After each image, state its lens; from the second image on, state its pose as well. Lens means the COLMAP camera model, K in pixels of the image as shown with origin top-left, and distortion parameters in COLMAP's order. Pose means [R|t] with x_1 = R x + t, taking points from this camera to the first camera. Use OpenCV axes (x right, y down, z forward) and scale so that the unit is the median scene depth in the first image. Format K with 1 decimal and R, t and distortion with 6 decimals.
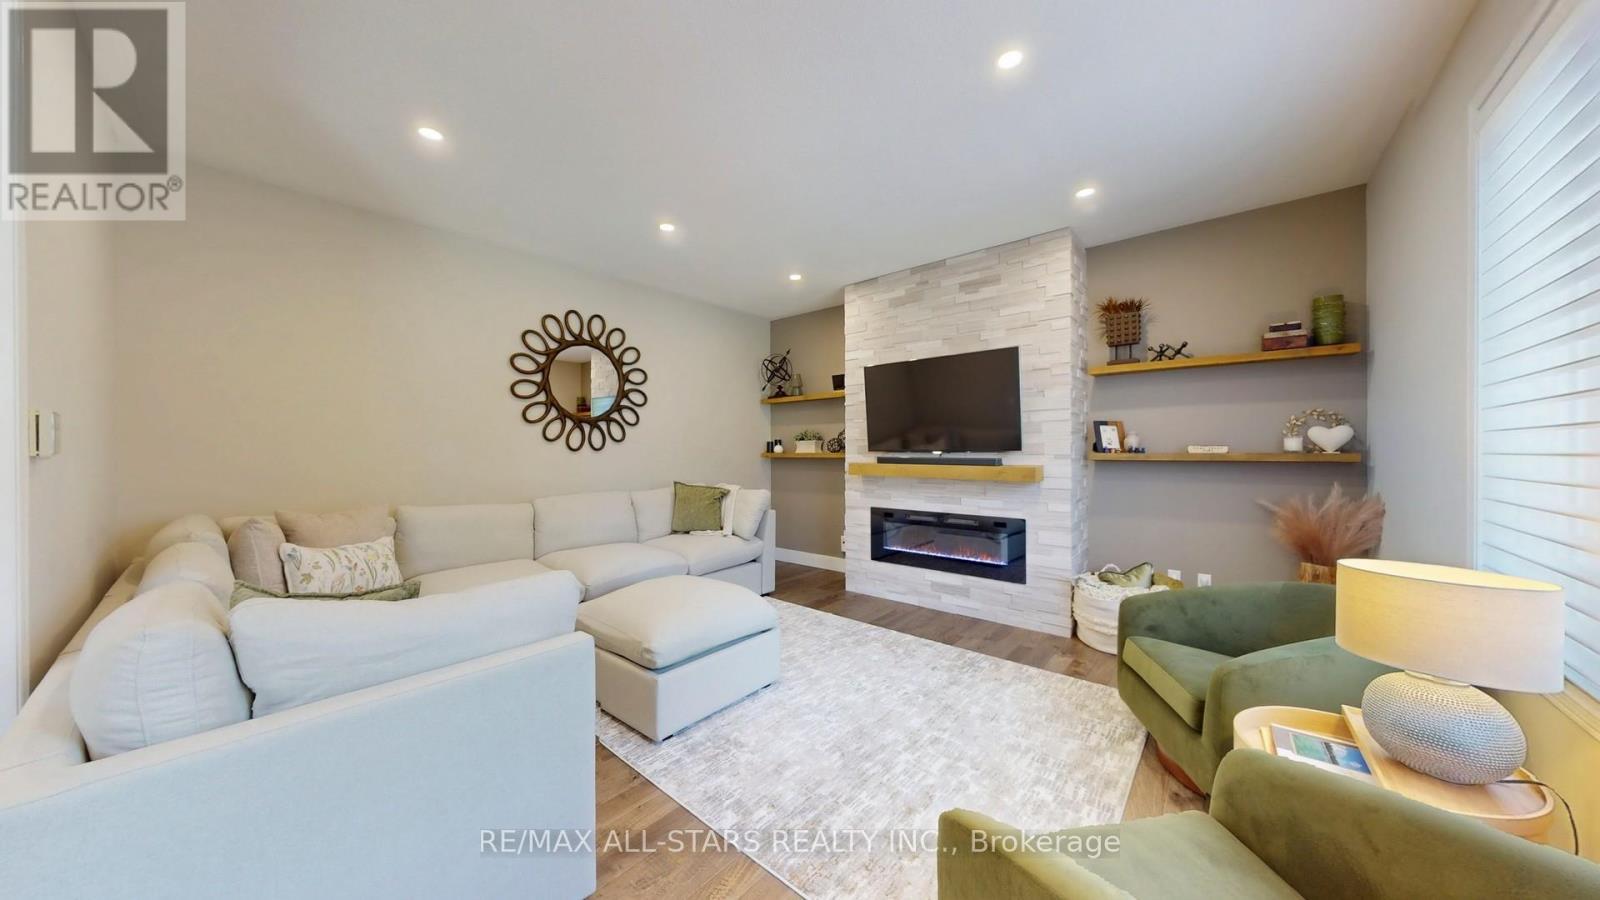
lens RADIAL K [[509.7, 0, 795.0], [0, 509.7, 448.8], [0, 0, 1]] dist [-0.001559, 0.000042]
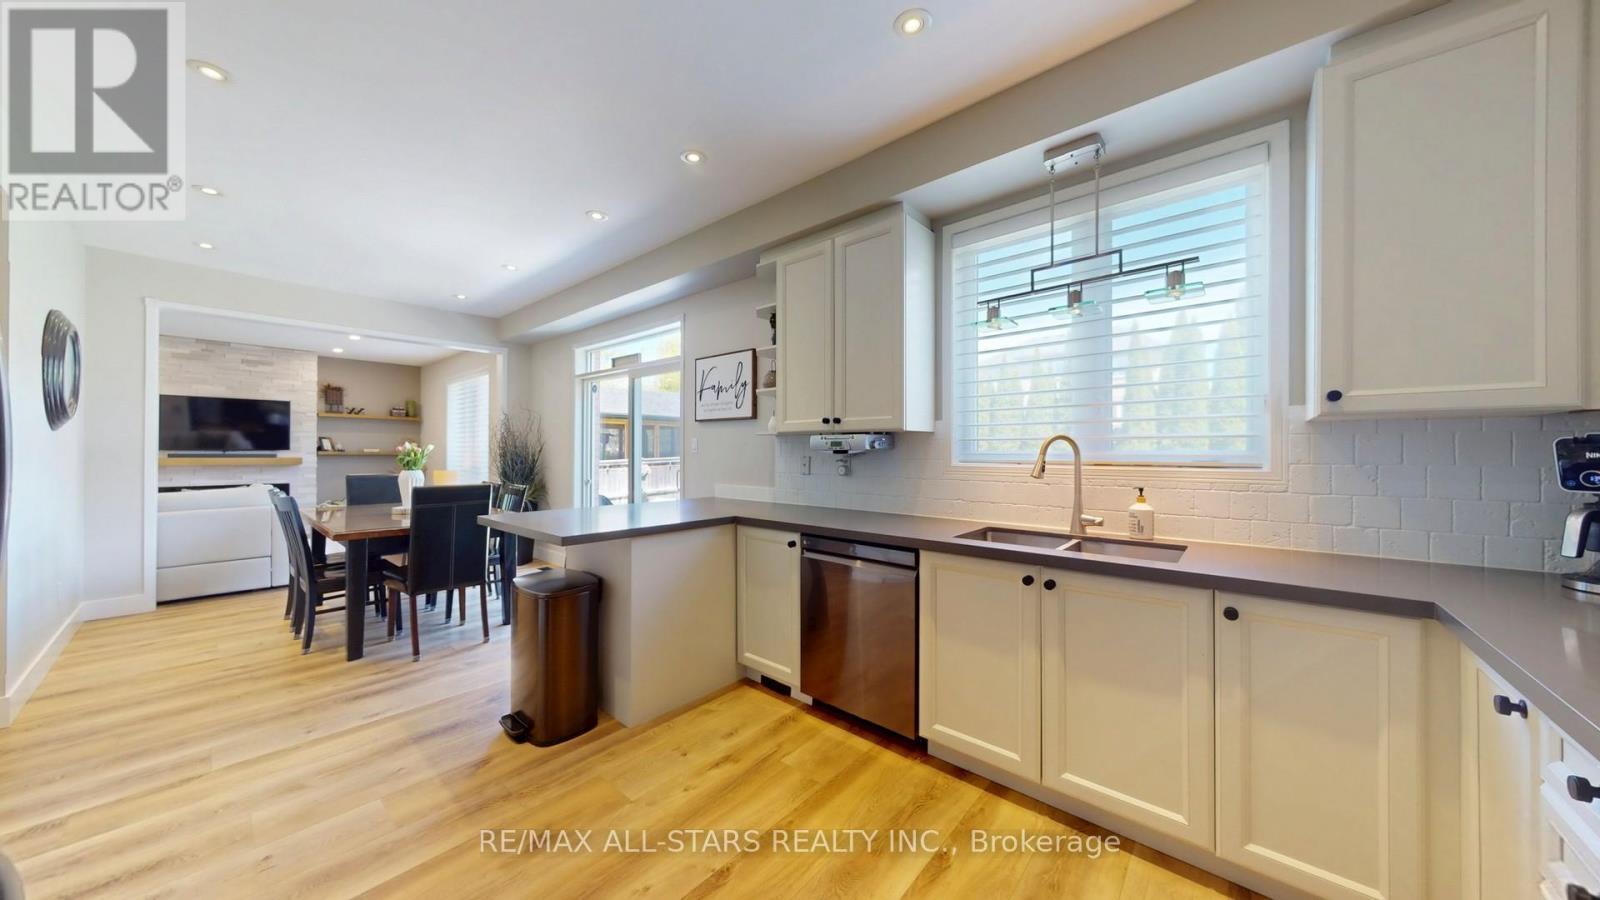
lens RADIAL K [[509.7, 0, 809.5], [0, 509.7, 455.1], [0, 0, 1]] dist [-0.001559, 0.000042]
pose [[-0.017078, -0.002687, 0.999851, -1.709035], [-0.004681, 0.999986, 0.002608, 0.008838], [-0.999843, -0.004635, -0.017091, -1.122717]]
